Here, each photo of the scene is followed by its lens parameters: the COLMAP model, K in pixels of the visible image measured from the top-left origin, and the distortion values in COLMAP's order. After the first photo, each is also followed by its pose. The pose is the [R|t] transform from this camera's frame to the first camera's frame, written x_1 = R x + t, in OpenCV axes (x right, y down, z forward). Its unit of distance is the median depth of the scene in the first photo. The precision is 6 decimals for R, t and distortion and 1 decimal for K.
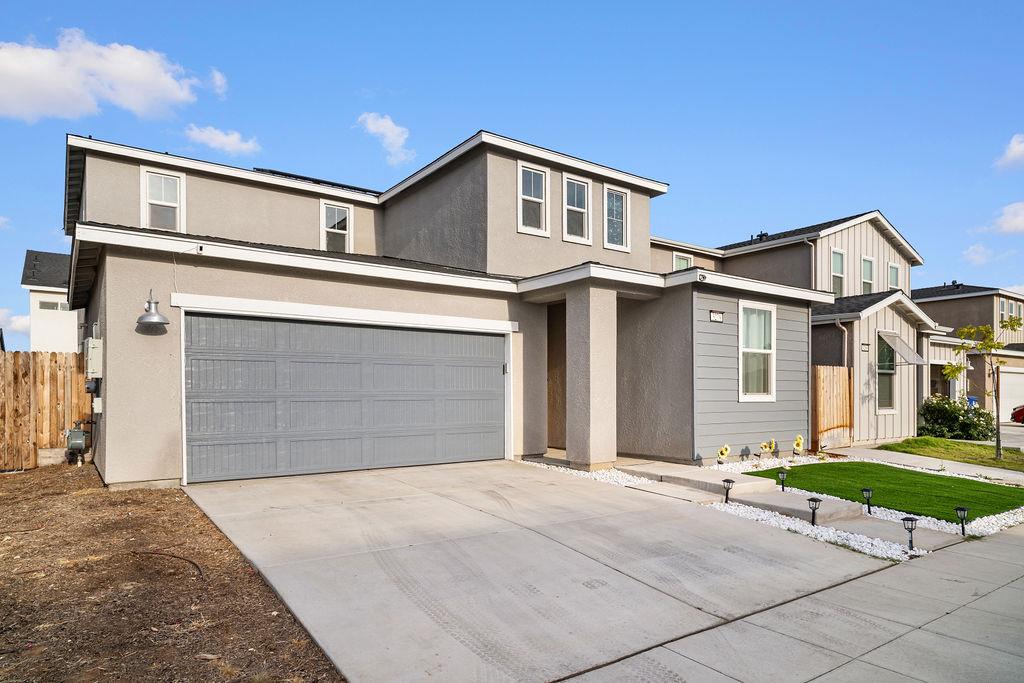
lens RADIAL K [[628.9, 0, 510.6], [0, 628.9, 396.3], [0, 0, 1]] dist [0.000593, -0.000772]
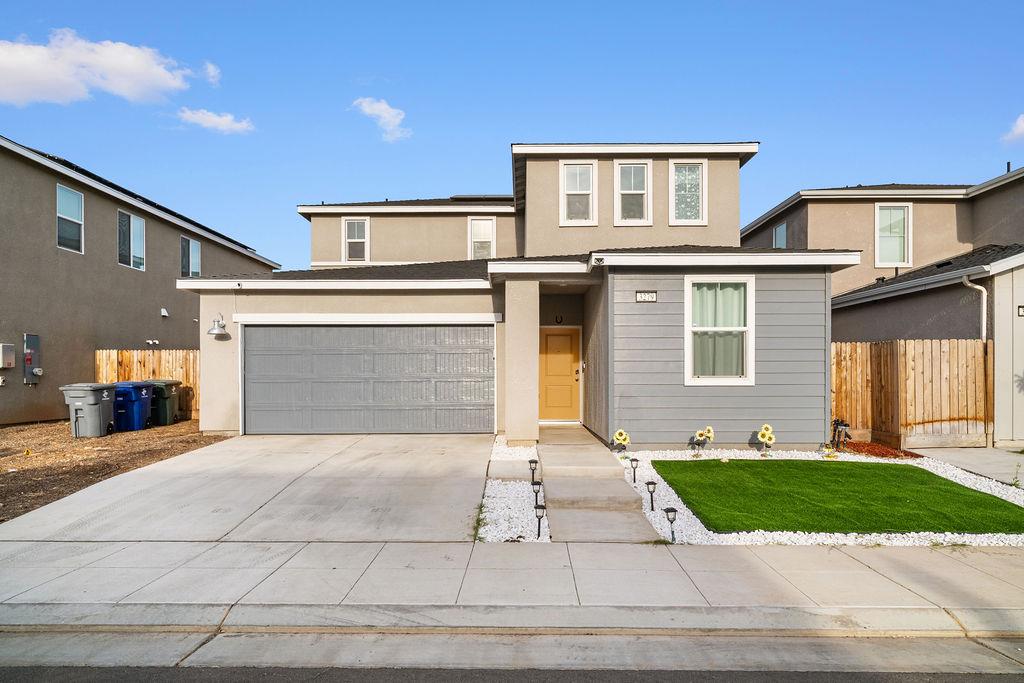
lens RADIAL K [[620.7, 0, 513.0], [0, 620.7, 373.5], [0, 0, 1]] dist [-0.002243, -0.000922]
pose [[0.804778, -0.002012, -0.593572, 0.691010], [0.000188, 0.999995, -0.003134, -0.005959], [0.593576, 0.002410, 0.804775, 0.111600]]
